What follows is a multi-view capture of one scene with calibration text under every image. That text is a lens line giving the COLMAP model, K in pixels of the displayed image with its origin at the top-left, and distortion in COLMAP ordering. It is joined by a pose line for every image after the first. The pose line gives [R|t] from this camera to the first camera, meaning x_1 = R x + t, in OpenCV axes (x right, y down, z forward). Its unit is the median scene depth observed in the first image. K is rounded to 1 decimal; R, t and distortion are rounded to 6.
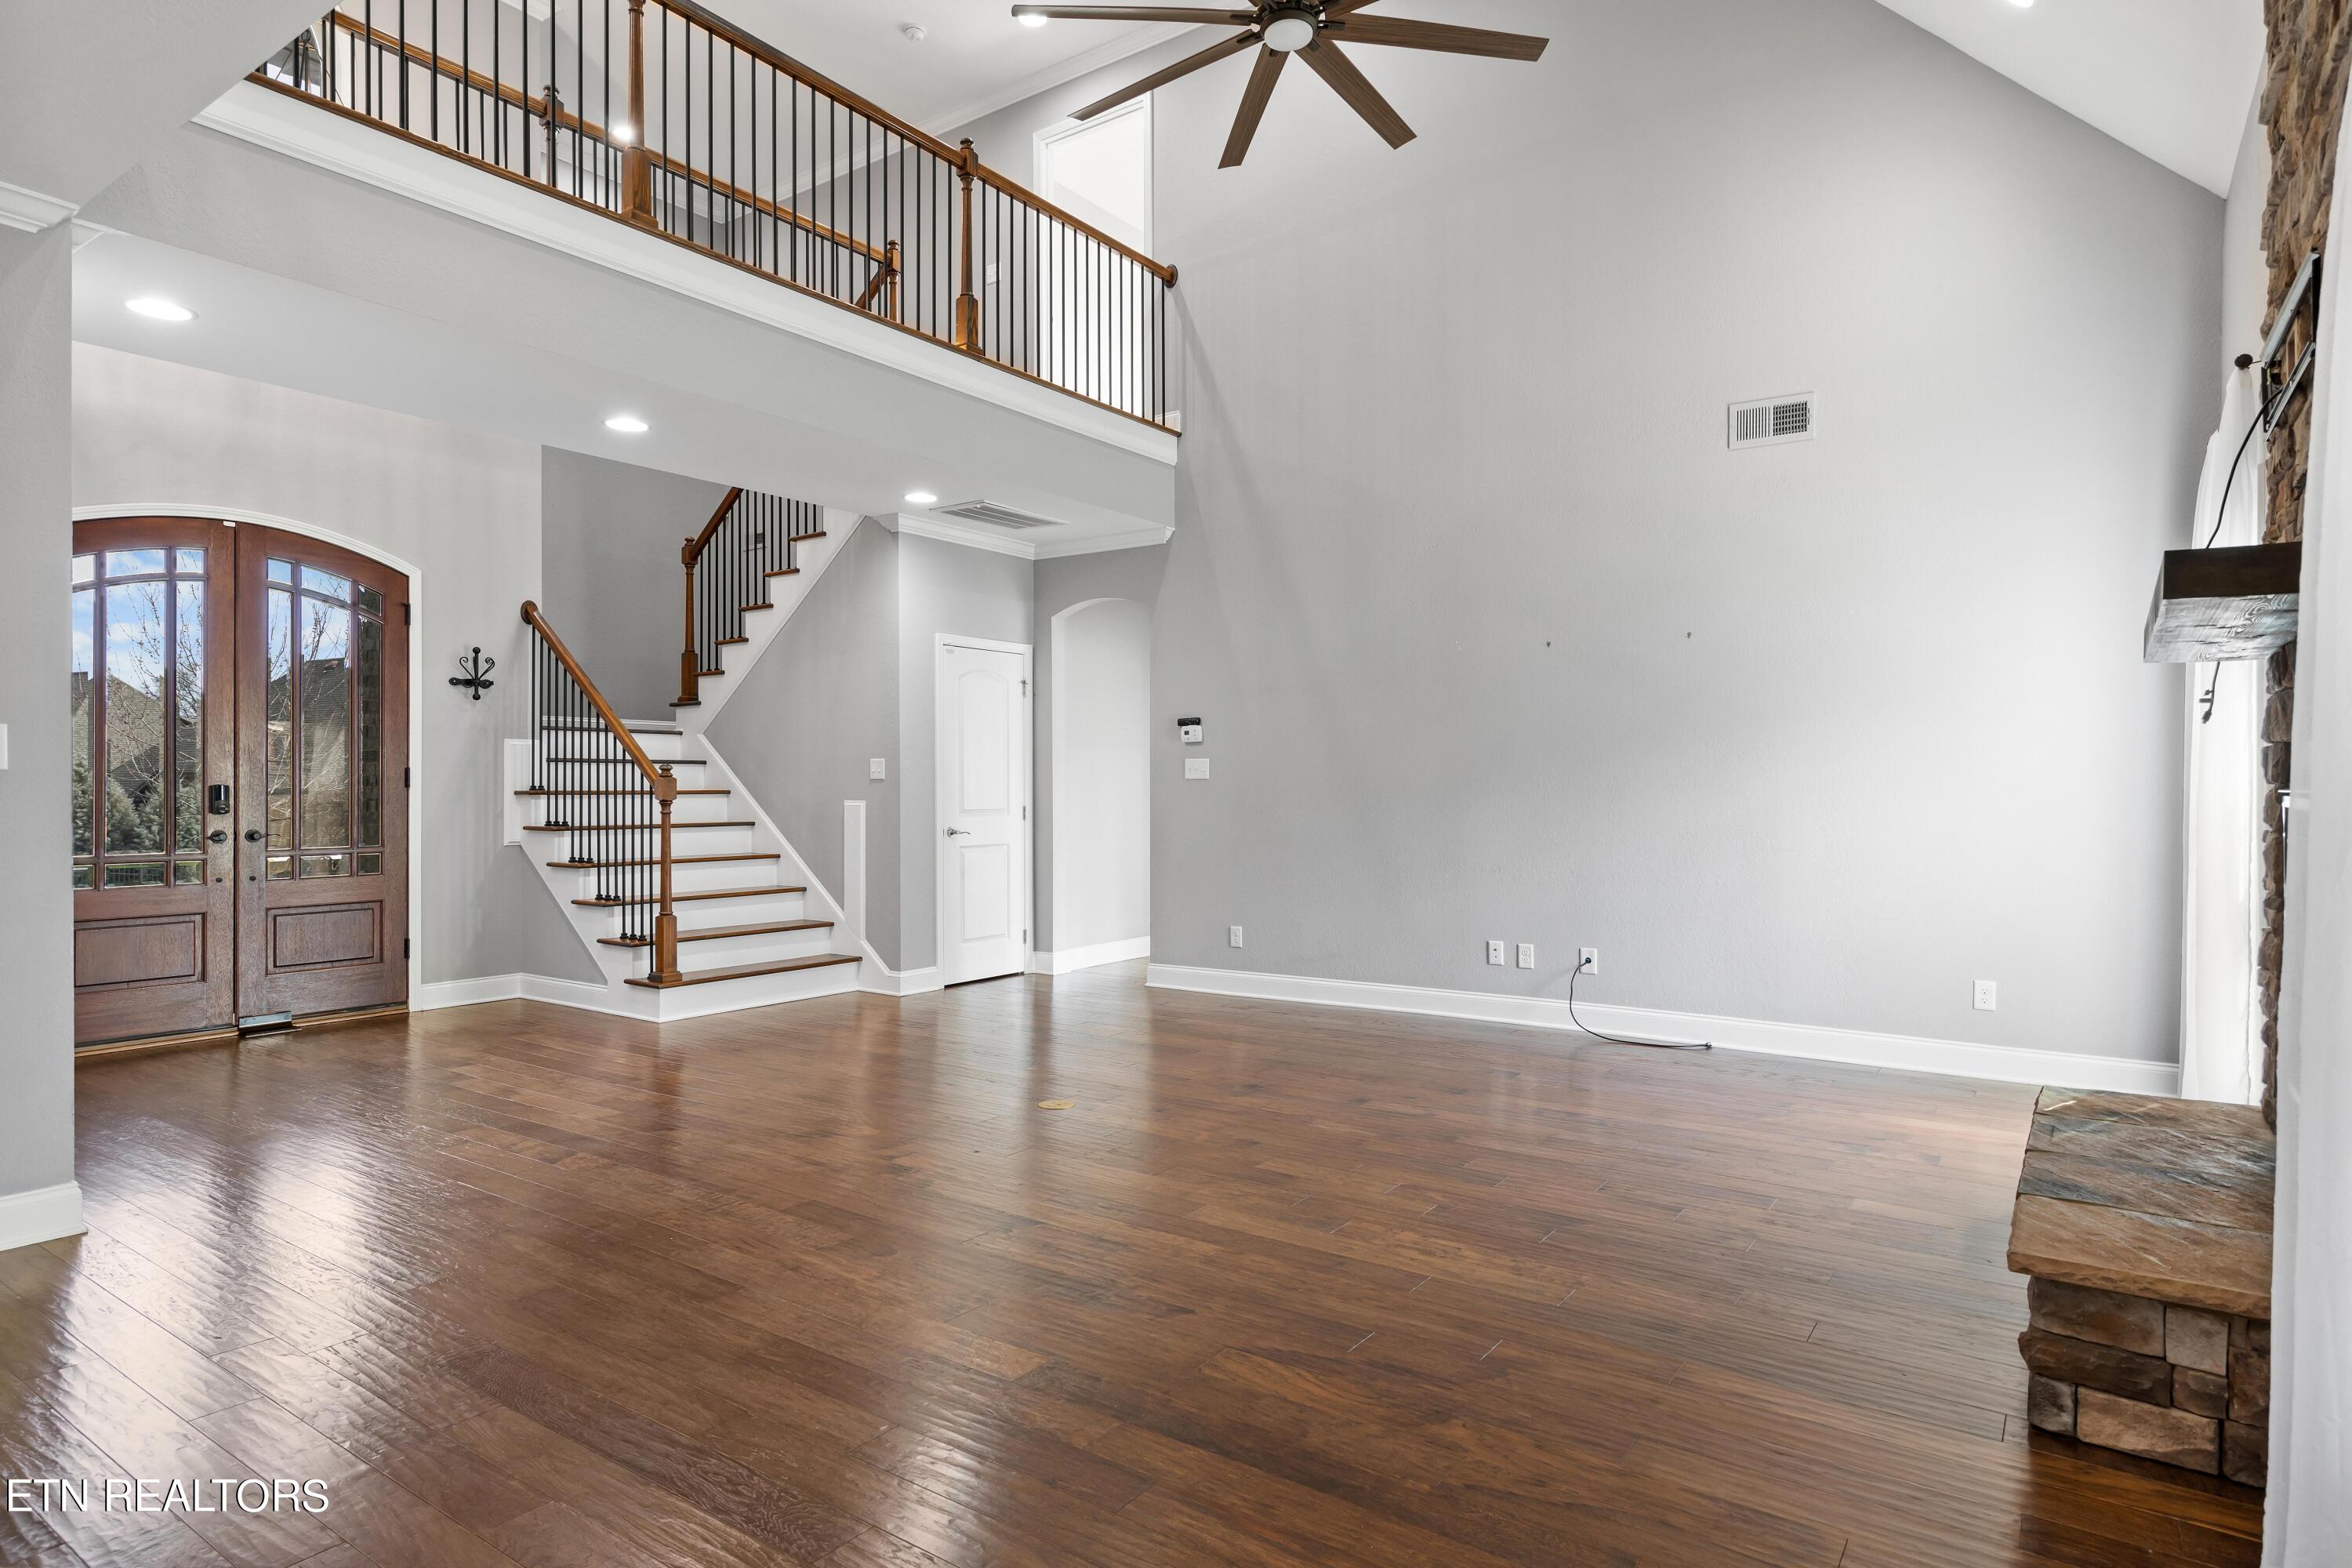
lens RADIAL K [[1298.2, 0, 1177.4], [0, 1298.2, 811.3], [0, 0, 1]] dist [-0.021737, -0.000249]
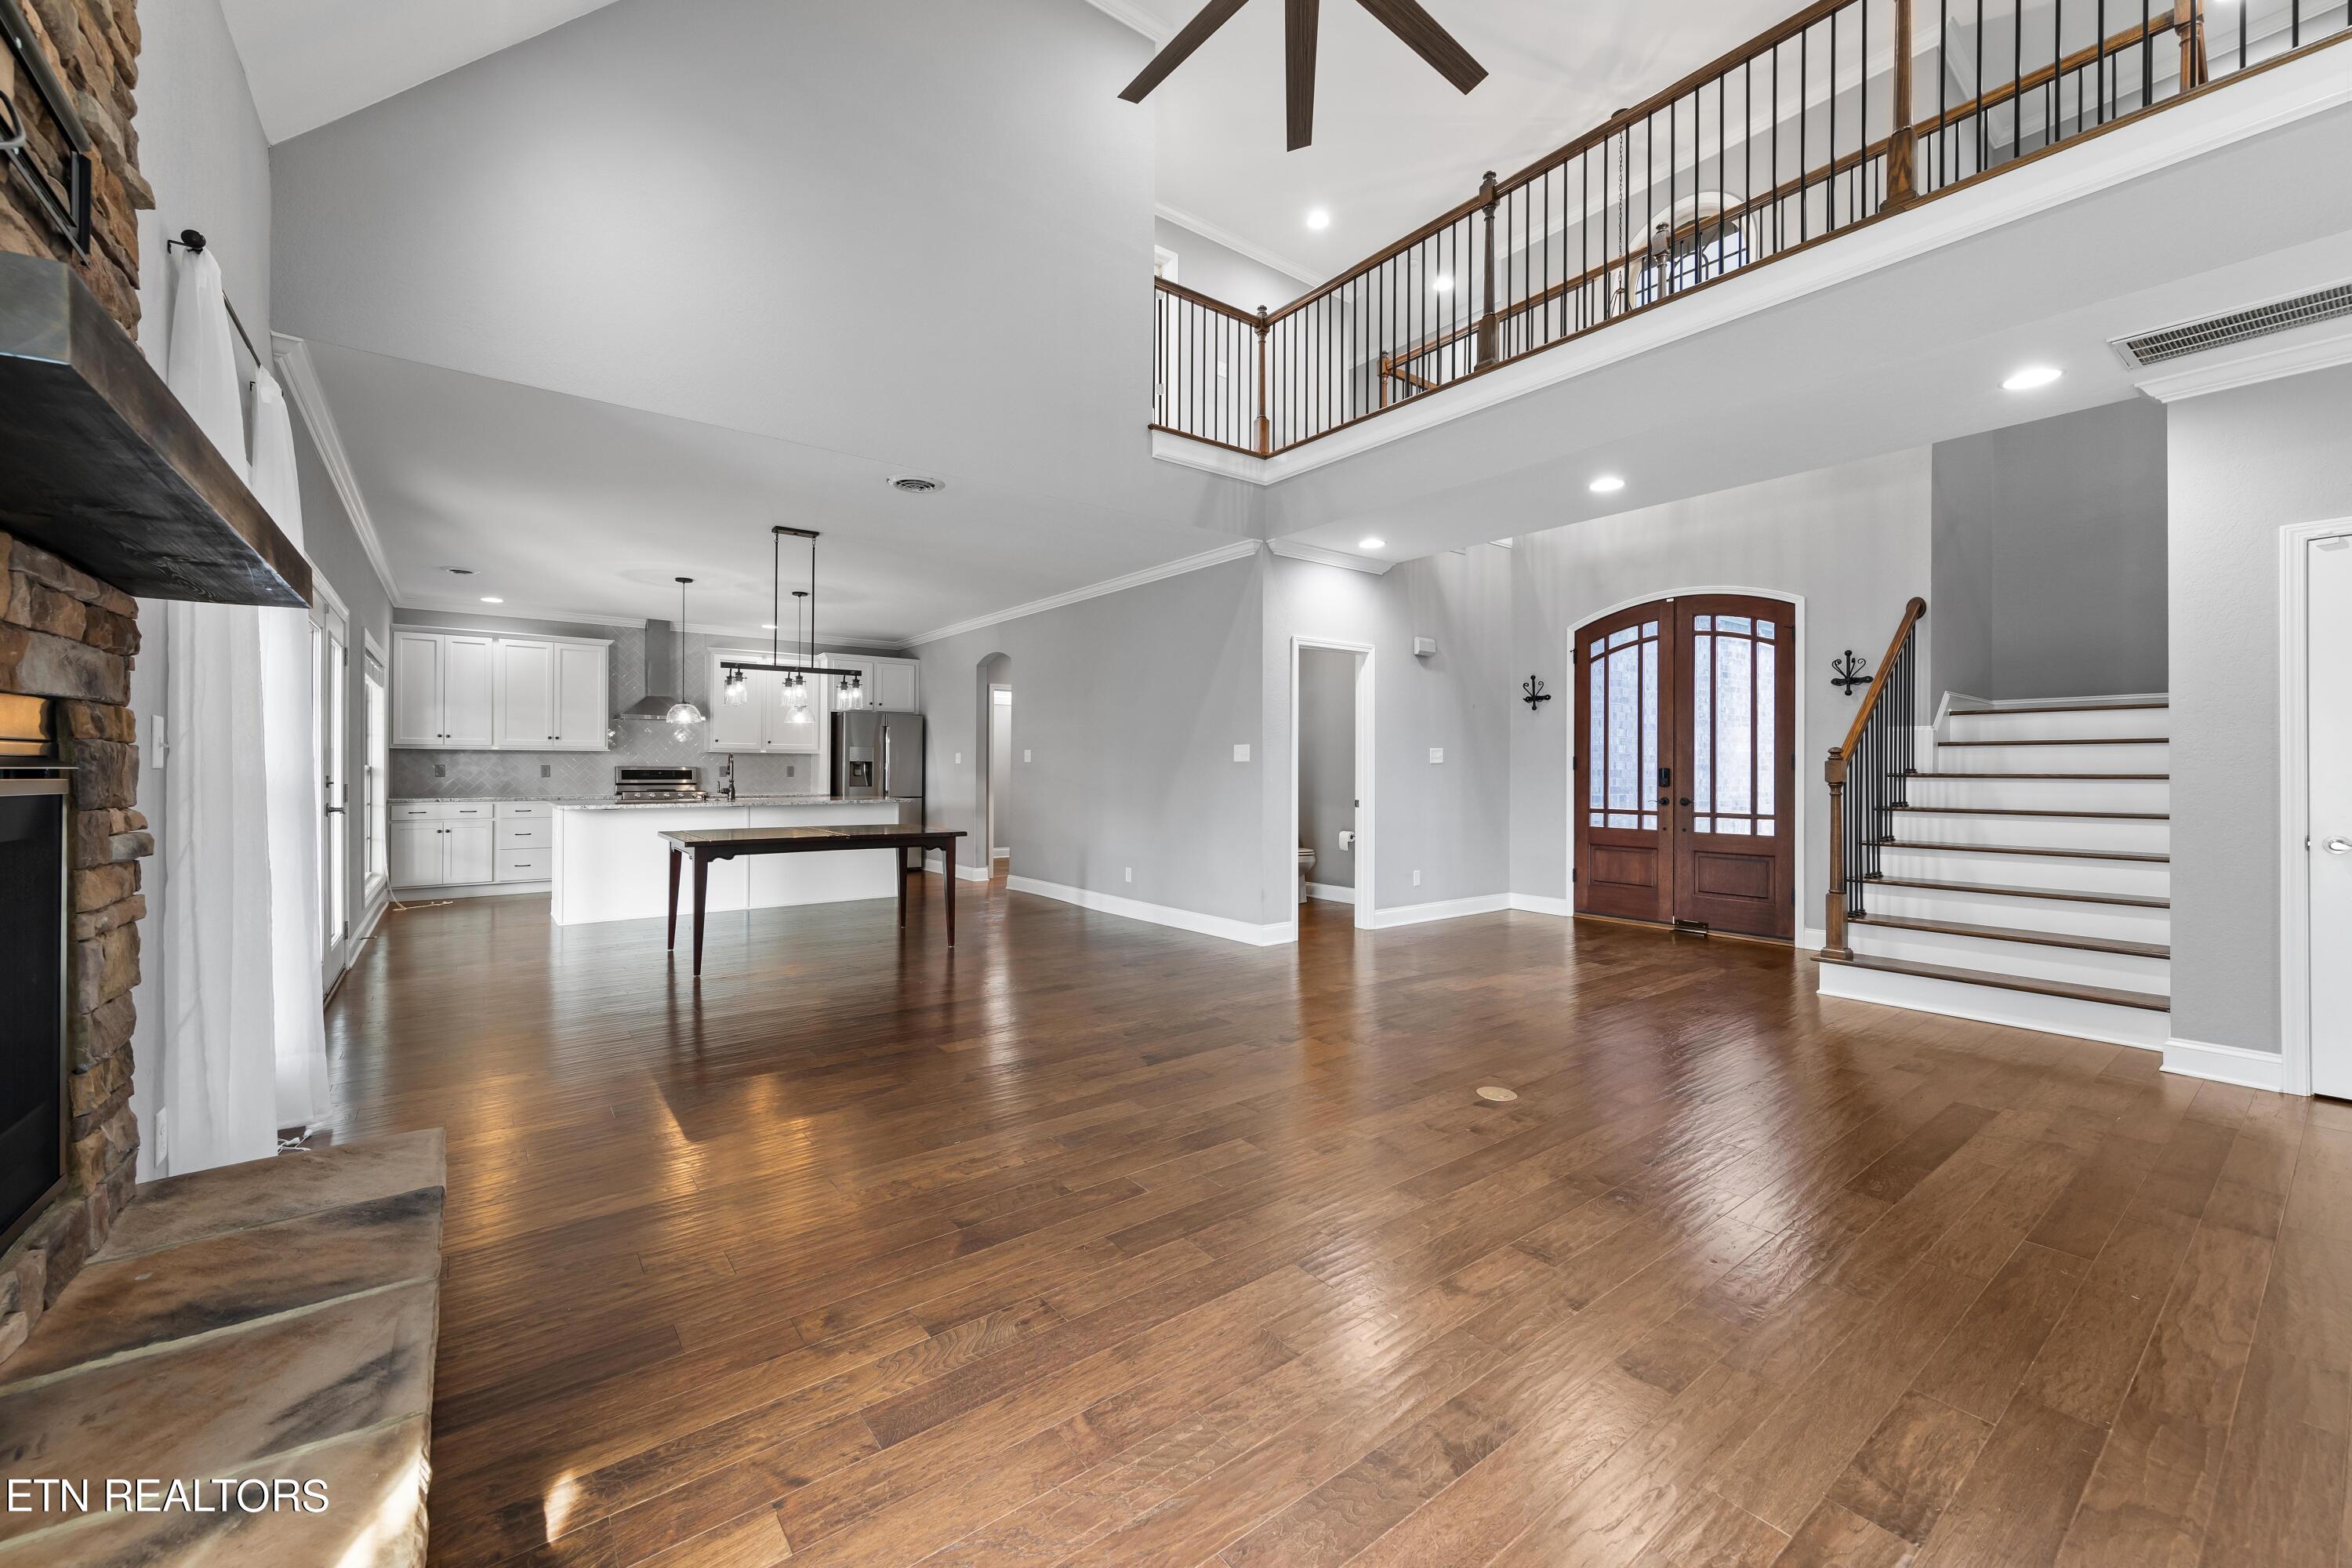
lens RADIAL K [[922.4, 0, 1166.3], [0, 922.4, 769.2], [0, 0, 1]] dist [0.008909, 0.000138]
pose [[-0.303151, -0.000385, -0.952943, 0.543695], [-0.017945, 0.999825, 0.005305, -0.015222], [0.952774, 0.018709, -0.303104, 0.812174]]
